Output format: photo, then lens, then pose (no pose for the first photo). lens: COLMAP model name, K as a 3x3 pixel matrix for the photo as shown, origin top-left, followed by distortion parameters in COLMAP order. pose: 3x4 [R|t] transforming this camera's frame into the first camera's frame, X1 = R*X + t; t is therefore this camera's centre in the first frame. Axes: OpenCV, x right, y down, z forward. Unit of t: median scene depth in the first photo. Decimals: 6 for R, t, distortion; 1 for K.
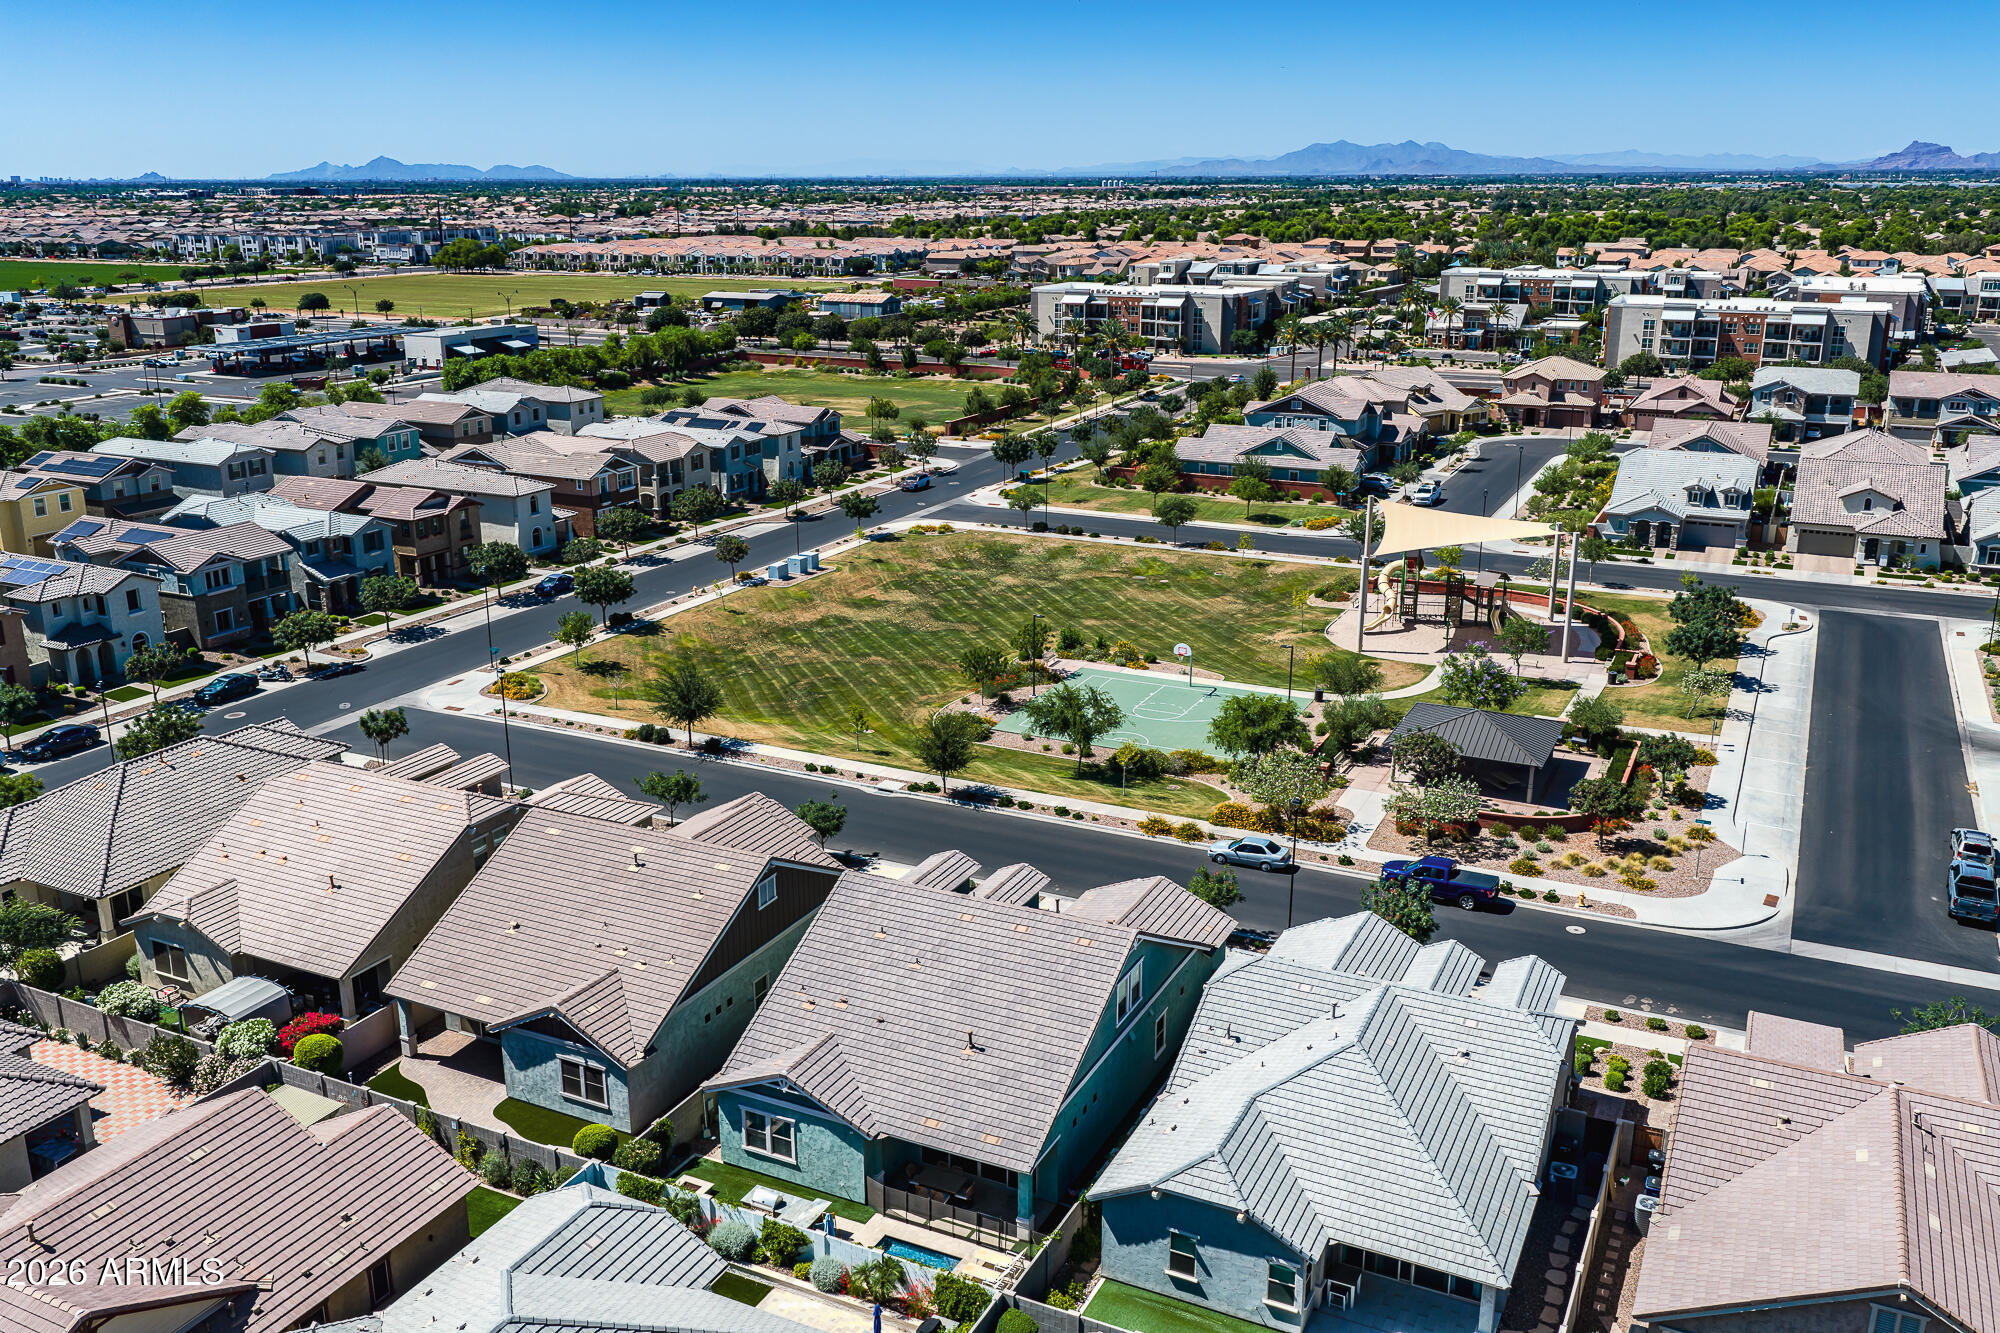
lens RADIAL K [[1650.8, 0, 1001.1], [0, 1650.8, 672.9], [0, 0, 1]] dist [0.022060, -0.039263]
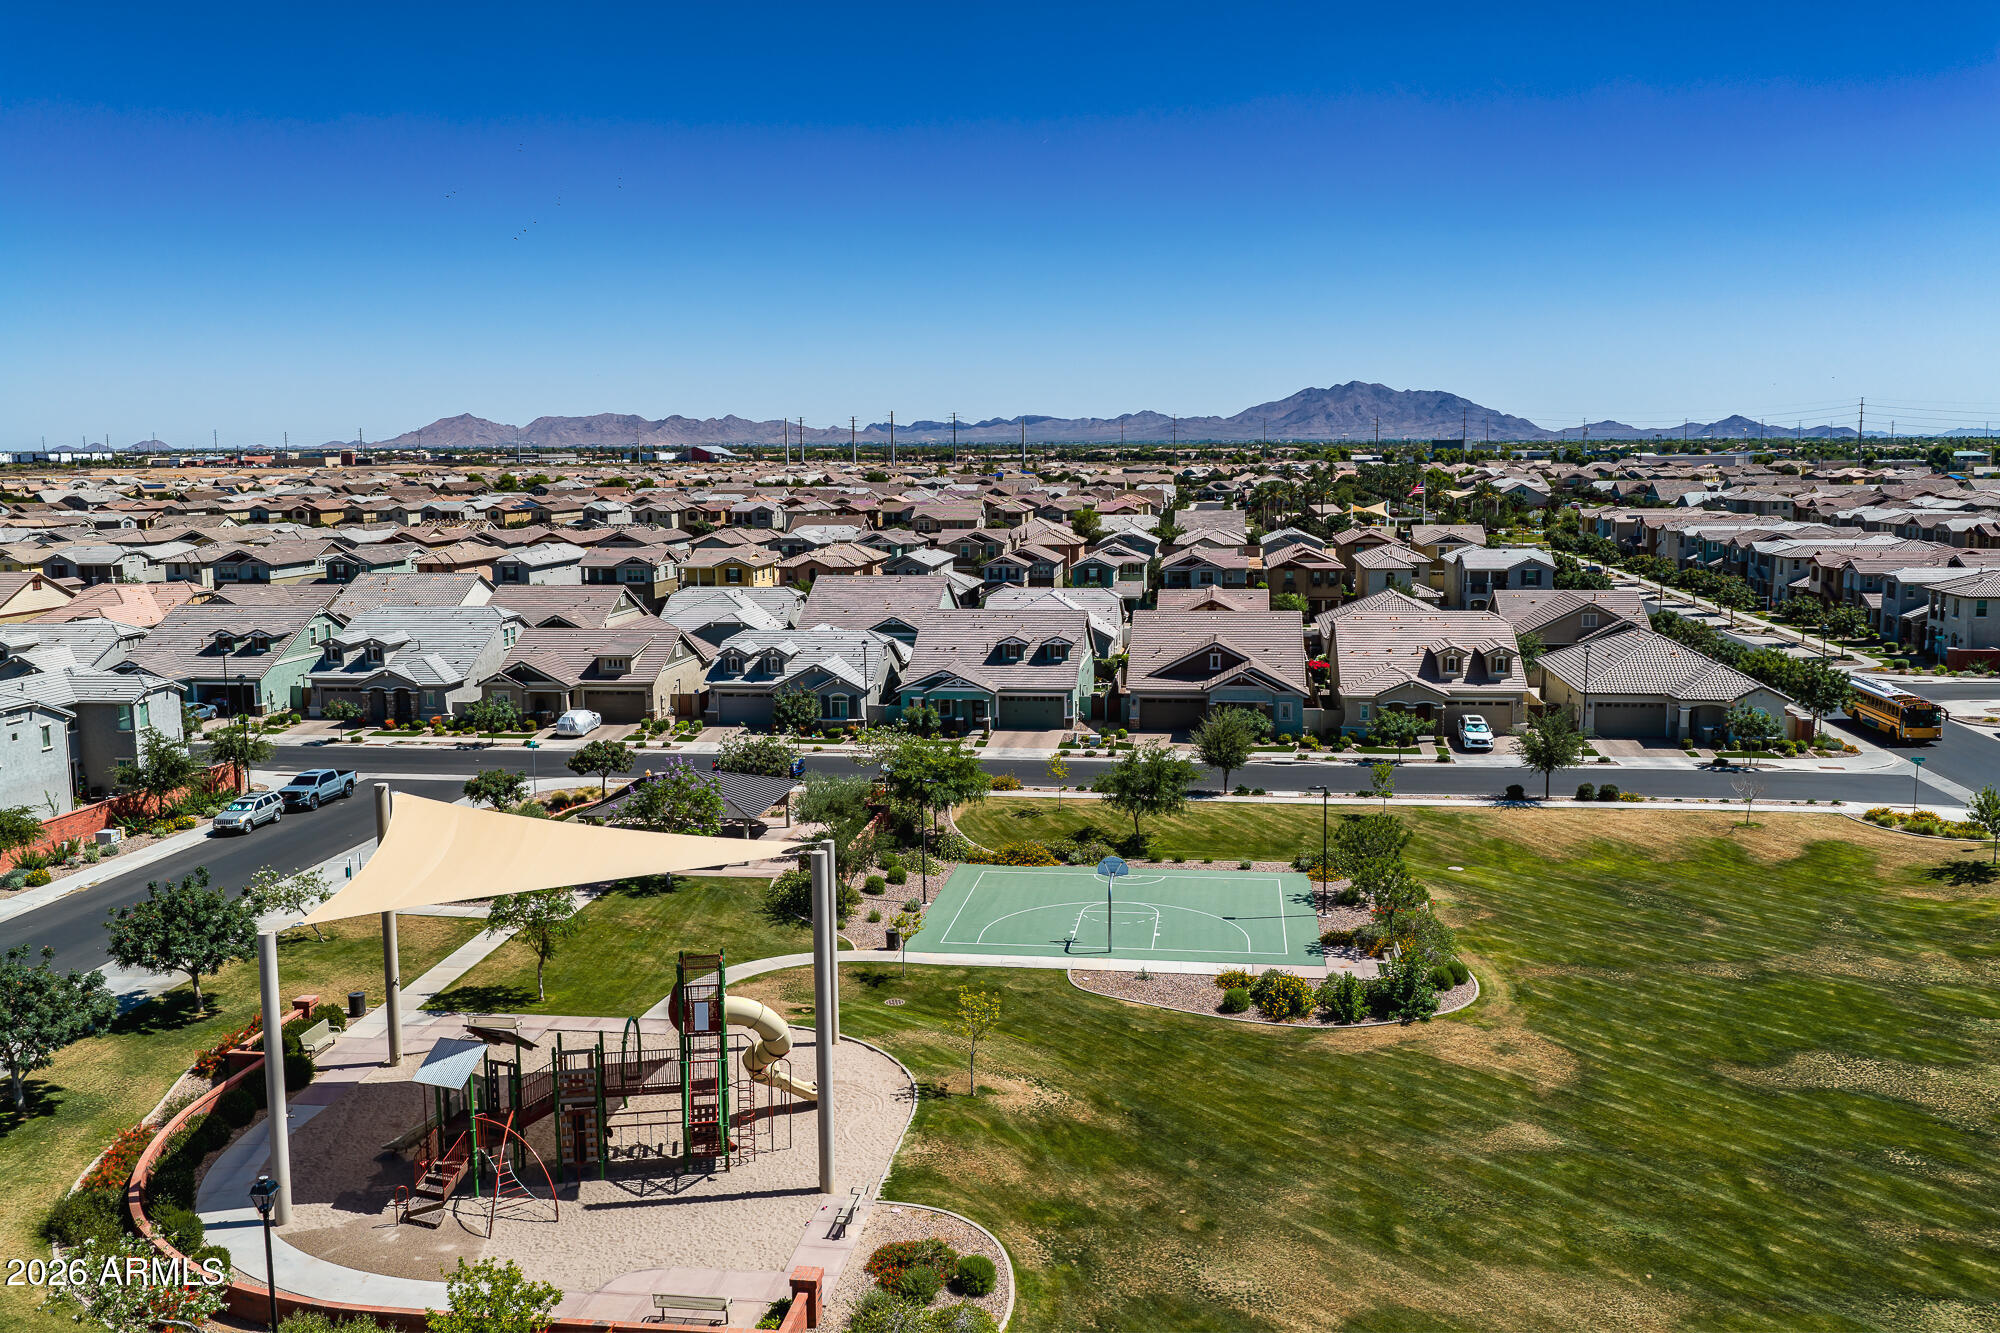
lens RADIAL K [[1650.8, 0, 1014.9], [0, 1650.8, 669.2], [0, 0, 1]] dist [0.022060, -0.039263]
pose [[-0.945610, 0.055615, -0.320514, 0.296772], [-0.083018, 0.911395, 0.403072, -0.284793], [0.314532, 0.407757, -0.857207, 1.302953]]
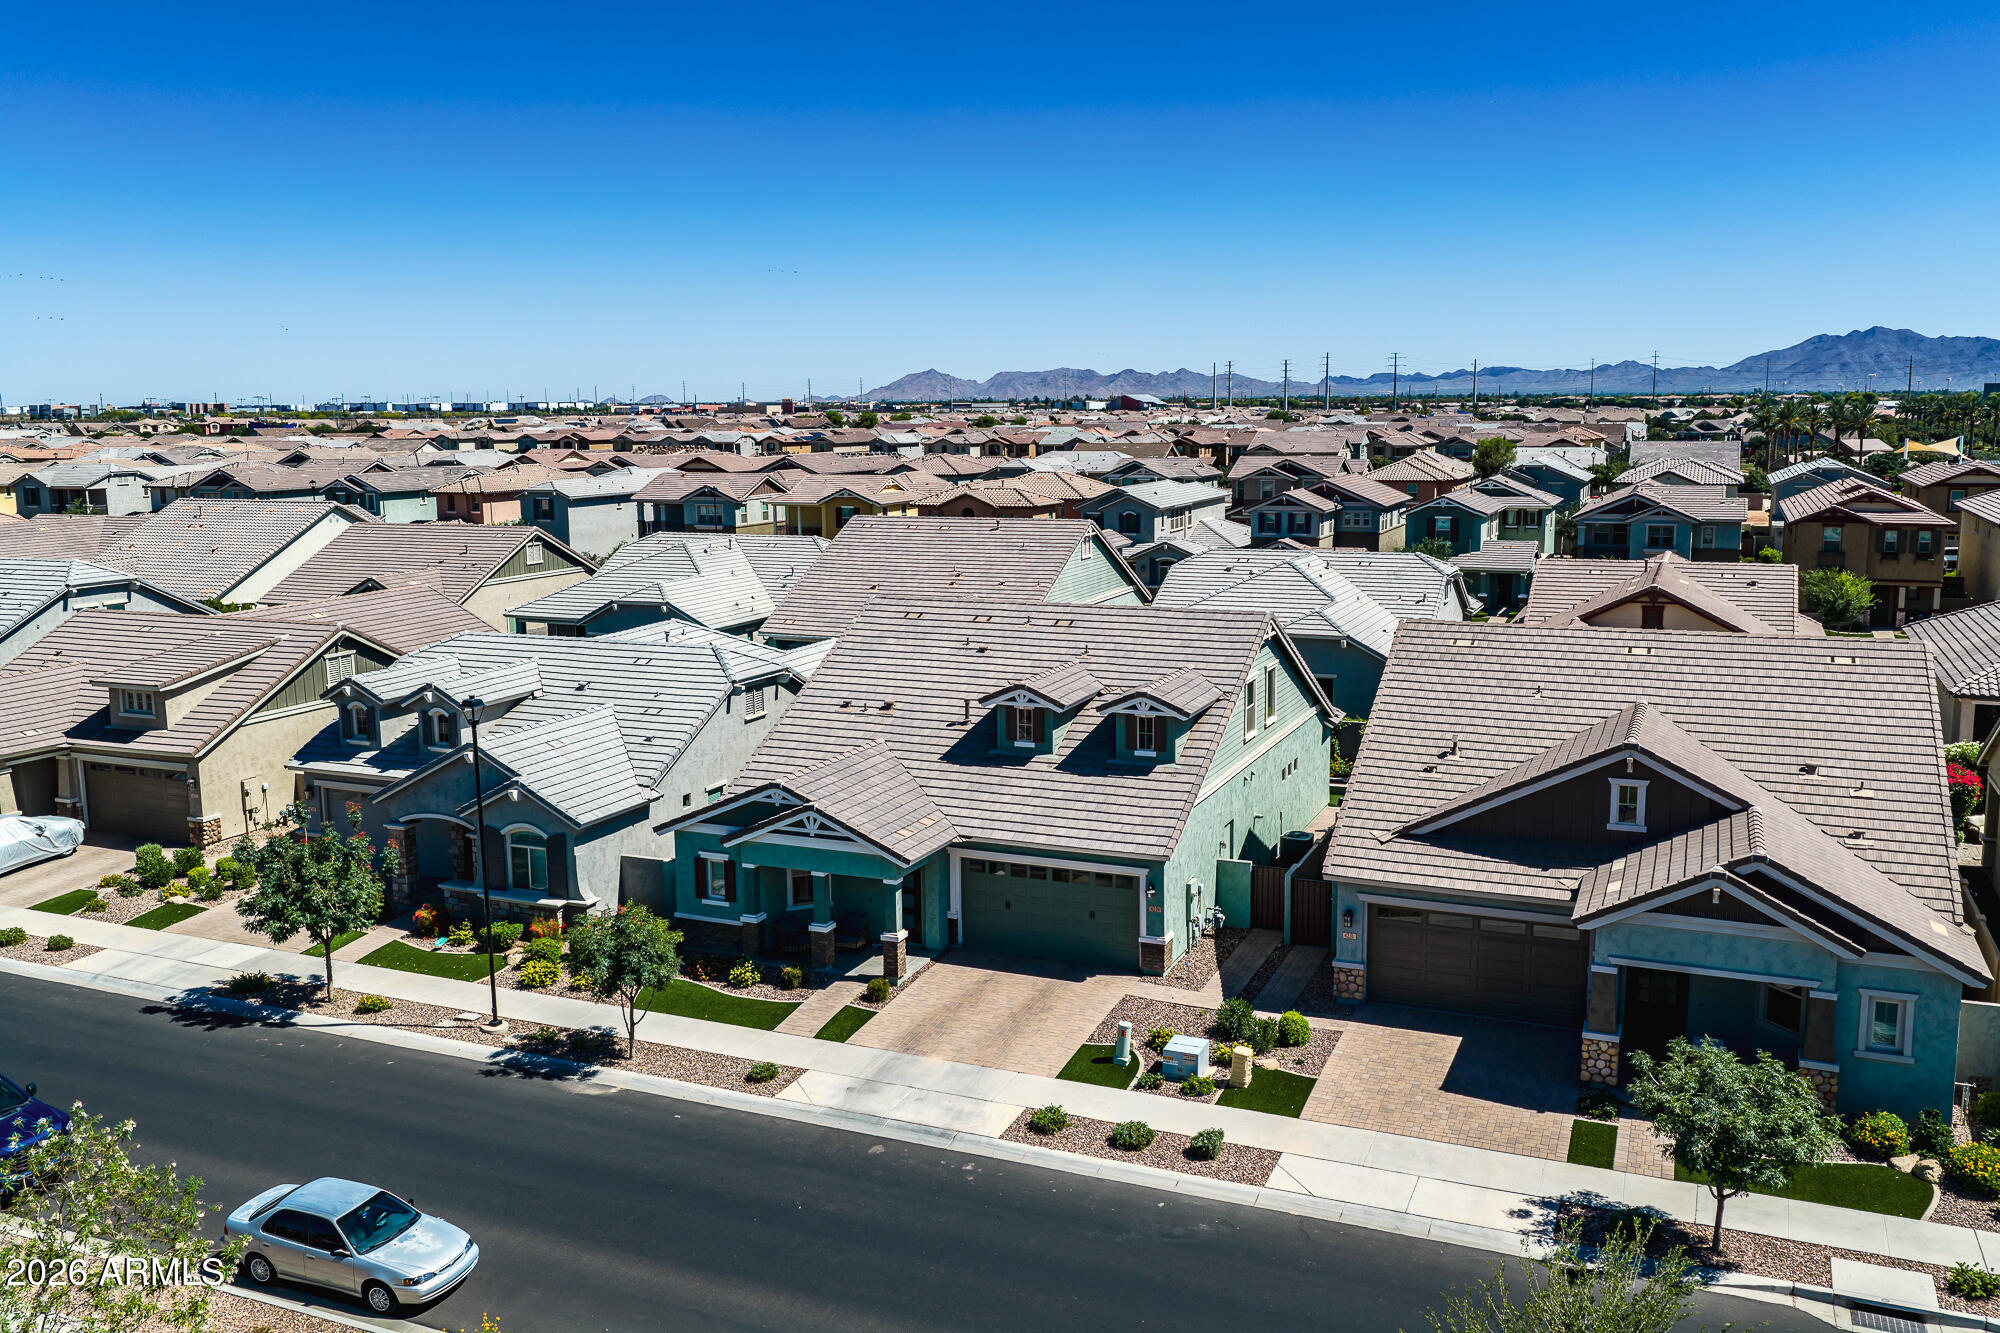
lens RADIAL K [[1650.8, 0, 1008.2], [0, 1650.8, 670.9], [0, 0, 1]] dist [0.022060, -0.039263]
pose [[-0.998326, 0.021825, -0.053555, 0.026540], [-0.003977, 0.897951, 0.440078, -0.078915], [0.057694, 0.439554, -0.896361, 0.803600]]
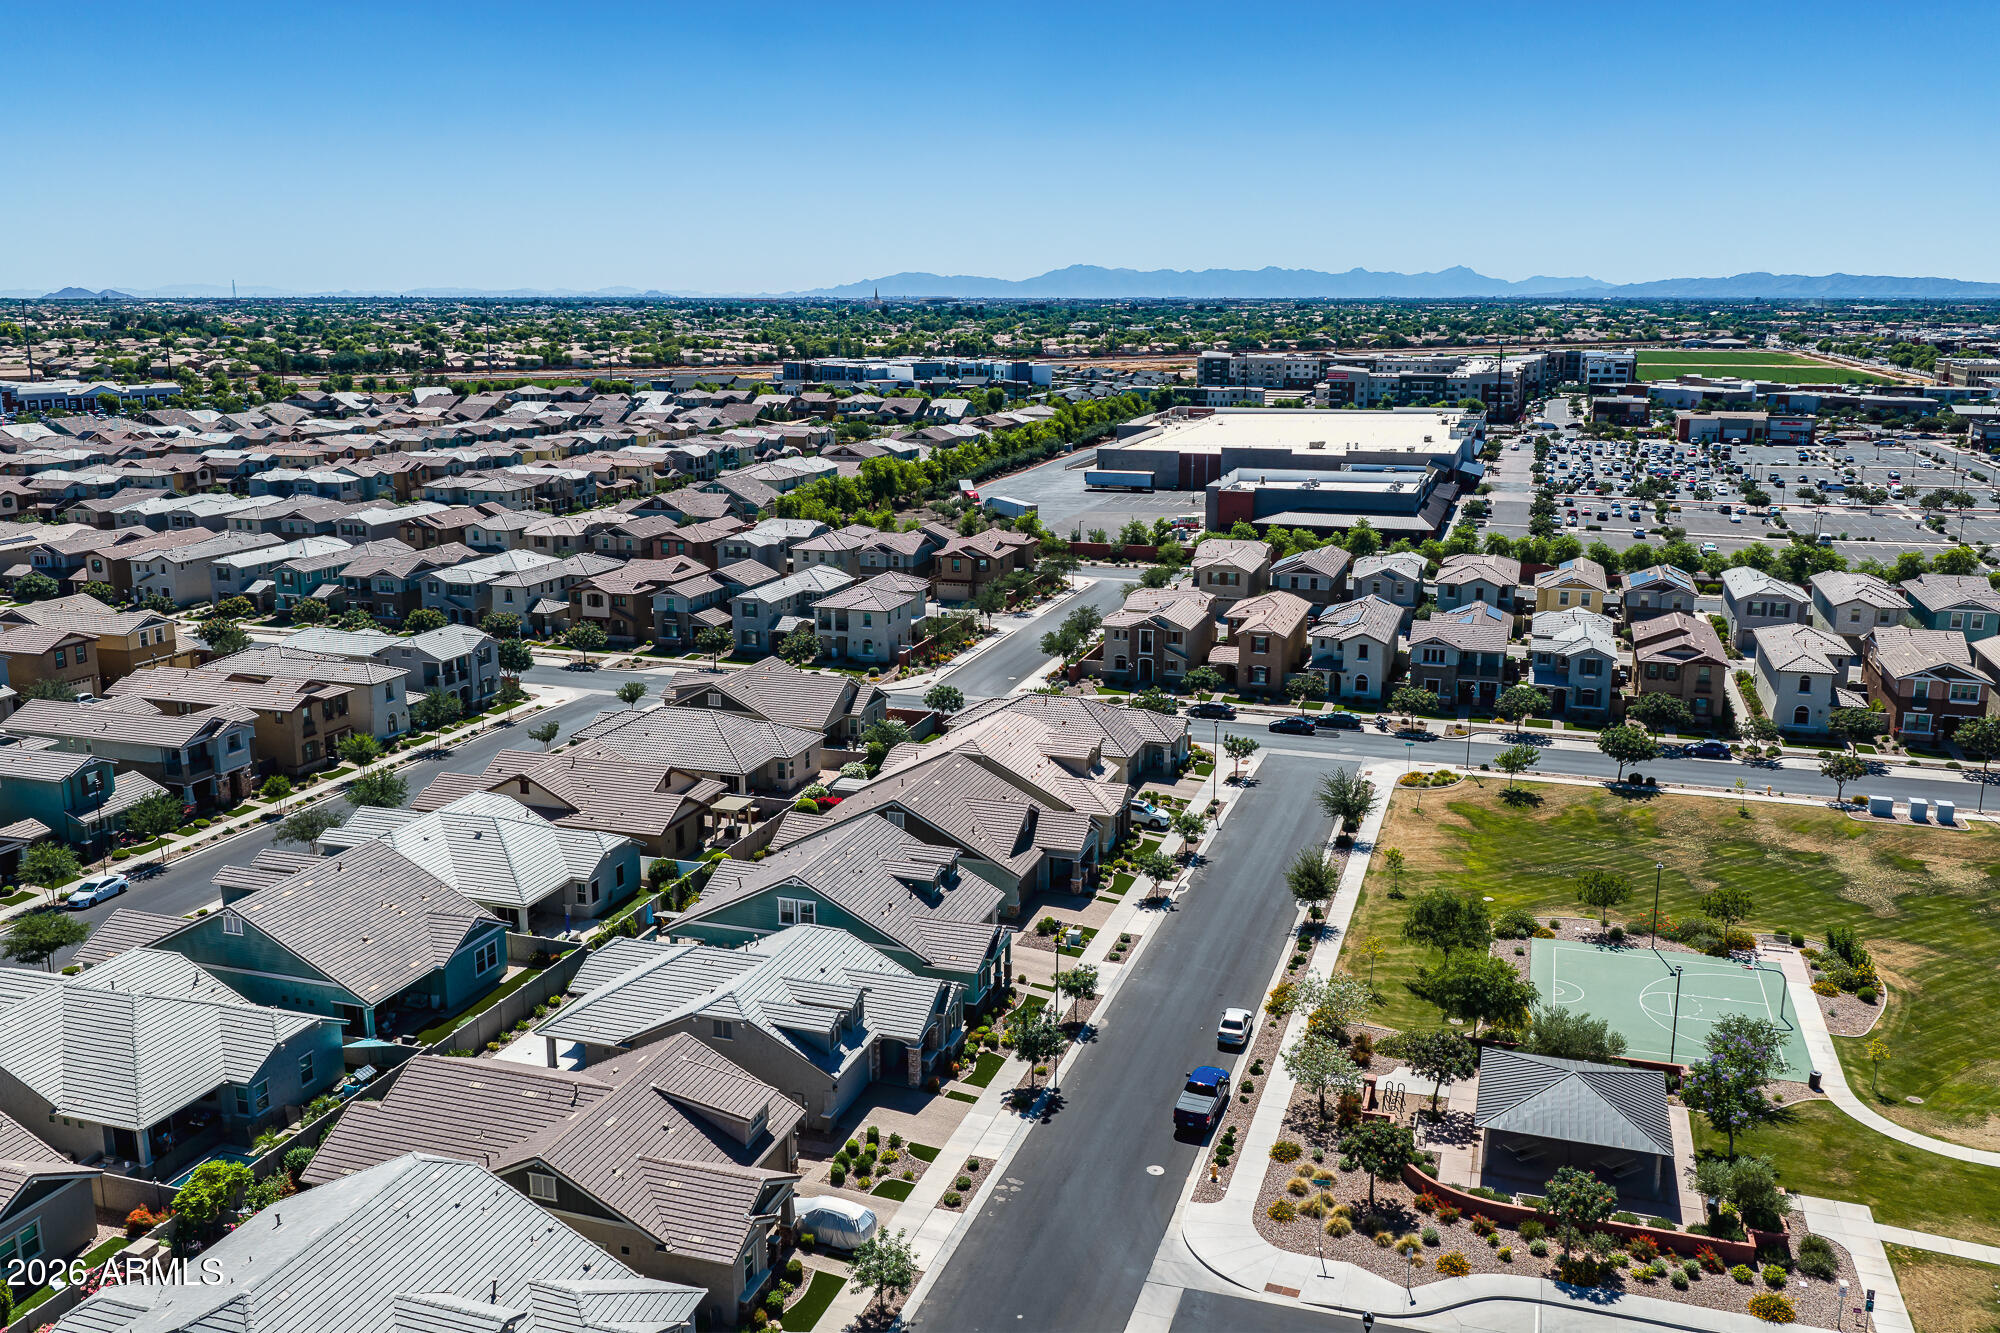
lens RADIAL K [[1650.8, 0, 1006.5], [0, 1650.8, 662.4], [0, 0, 1]] dist [0.022060, -0.039263]
pose [[0.143216, 0.218850, -0.965191, 0.746420], [-0.286739, 0.942591, 0.171179, -0.173137], [0.947243, 0.252242, 0.197747, 0.374019]]
